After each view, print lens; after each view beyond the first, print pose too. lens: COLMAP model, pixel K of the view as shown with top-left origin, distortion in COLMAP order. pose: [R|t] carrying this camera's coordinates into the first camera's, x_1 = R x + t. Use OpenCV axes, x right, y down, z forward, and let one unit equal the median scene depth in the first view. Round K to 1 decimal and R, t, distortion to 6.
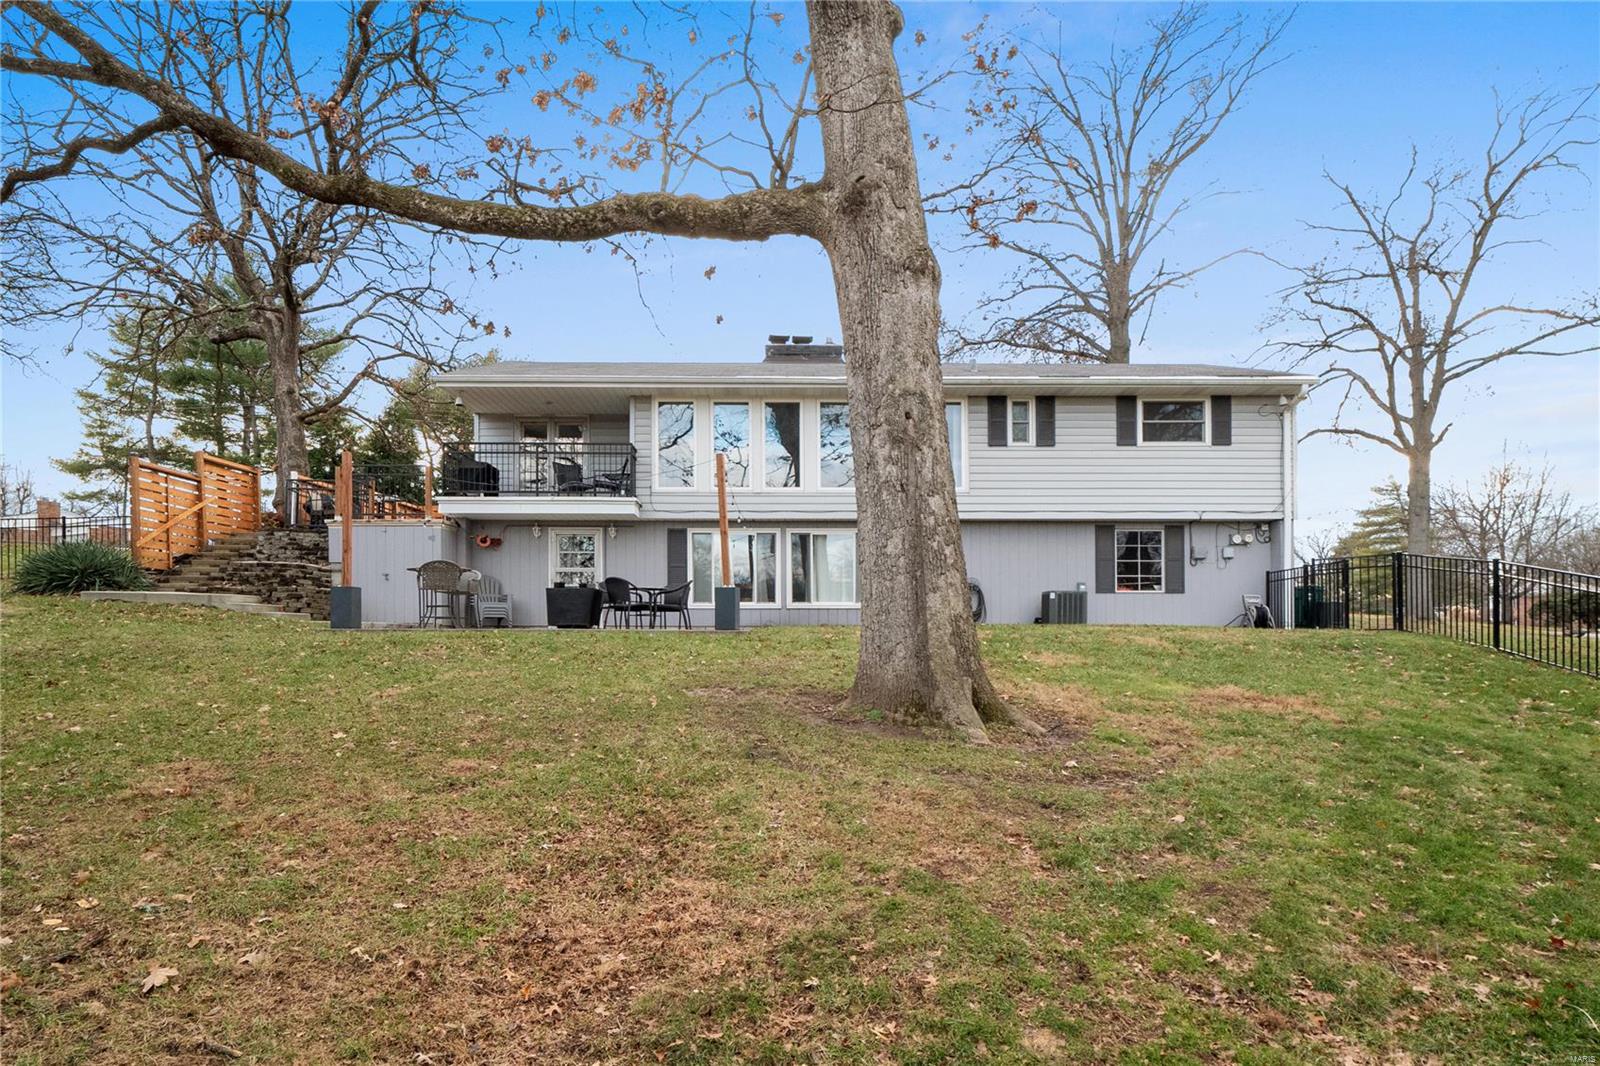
lens RADIAL K [[837.5, 0, 821.6], [0, 837.5, 623.1], [0, 0, 1]] dist [0.003807, 0.002308]
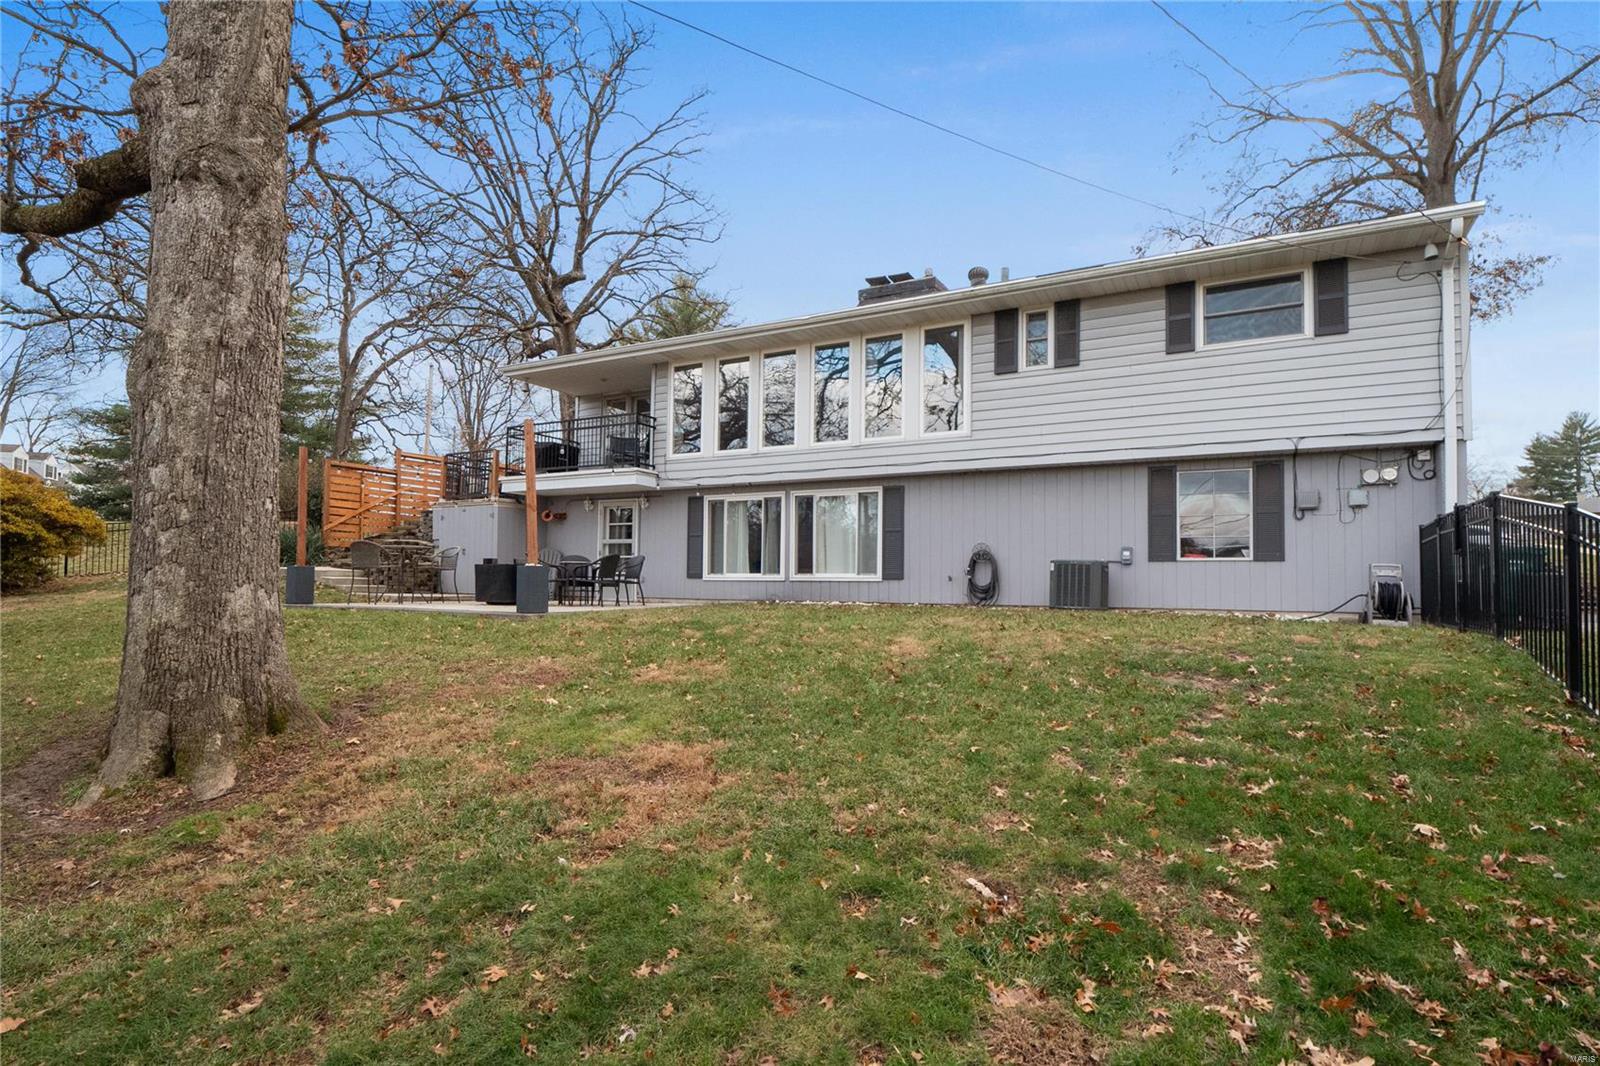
lens RADIAL K [[815.8, 0, 905.4], [0, 815.8, 554.4], [0, 0, 1]] dist [-0.003520, -0.001559]
pose [[0.891015, -0.009806, -0.453868, 0.467260], [-0.002022, 0.999671, -0.025567, -0.023800], [0.453970, 0.023698, 0.890702, 0.286507]]
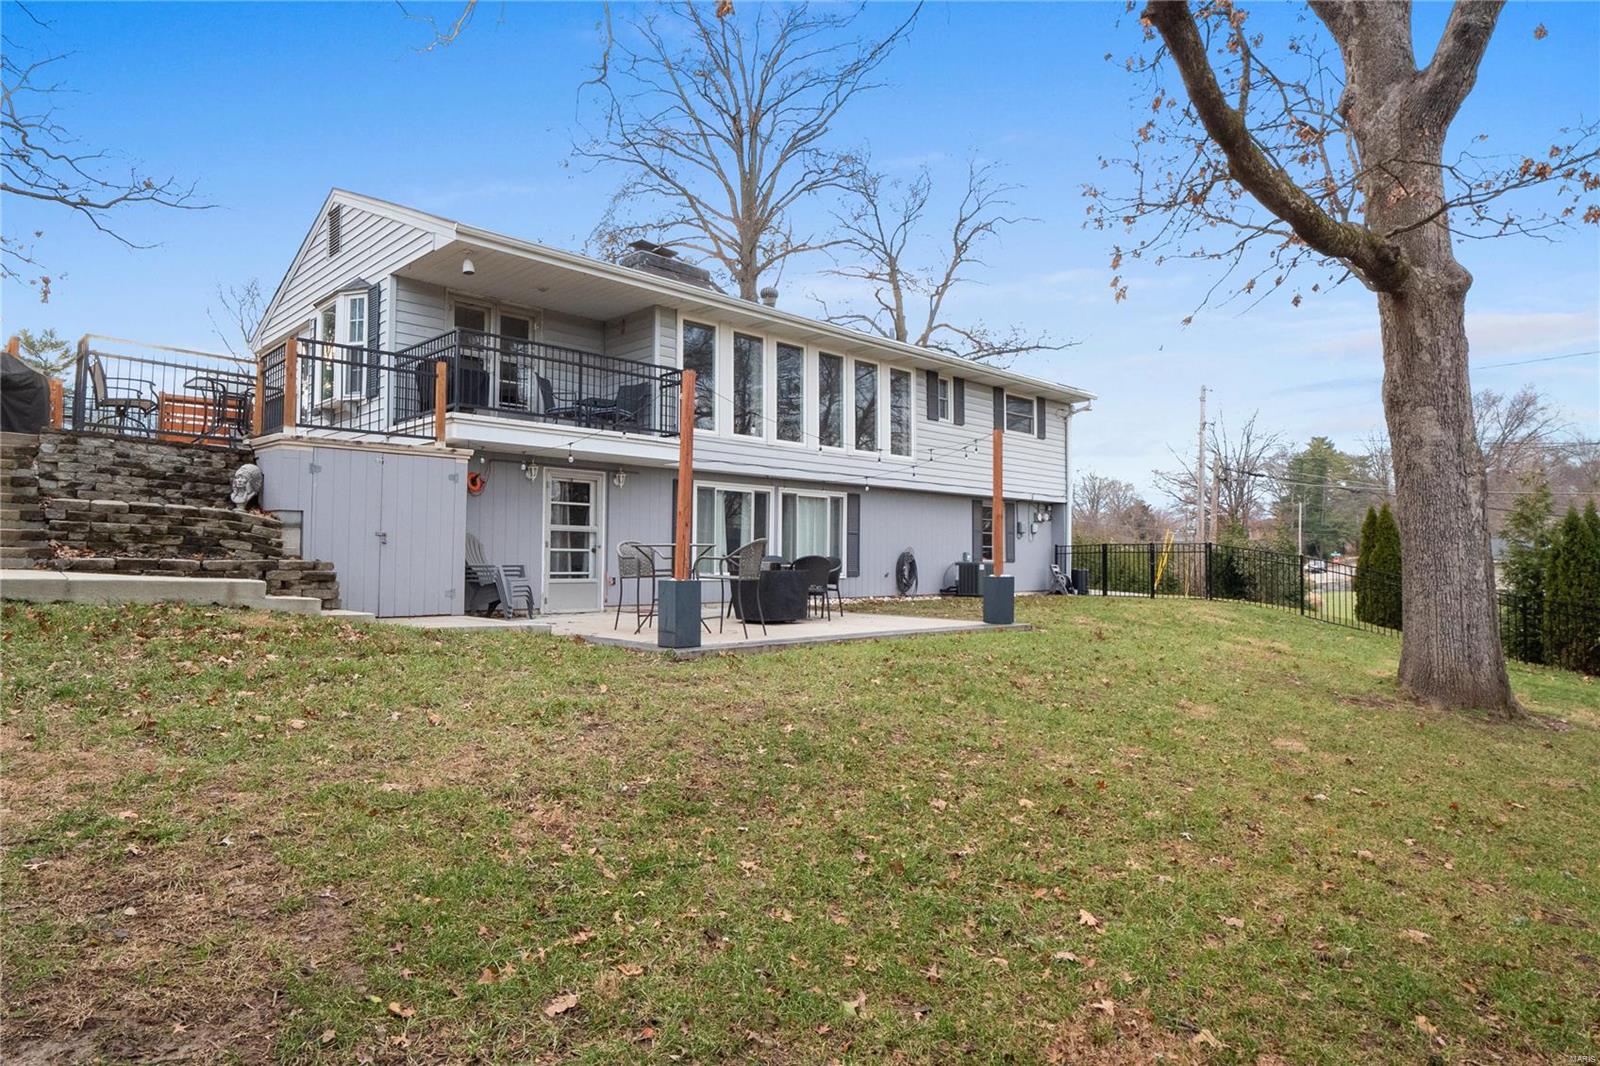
lens RADIAL K [[938.0, 0, 733.3], [0, 938.0, 519.8], [0, 0, 1]] dist [0.018718, 0.000825]
pose [[0.731358, 0.033146, 0.681188, -0.750549], [-0.016377, 0.999384, -0.031047, -0.048689], [-0.681797, 0.011551, 0.731450, 0.322699]]
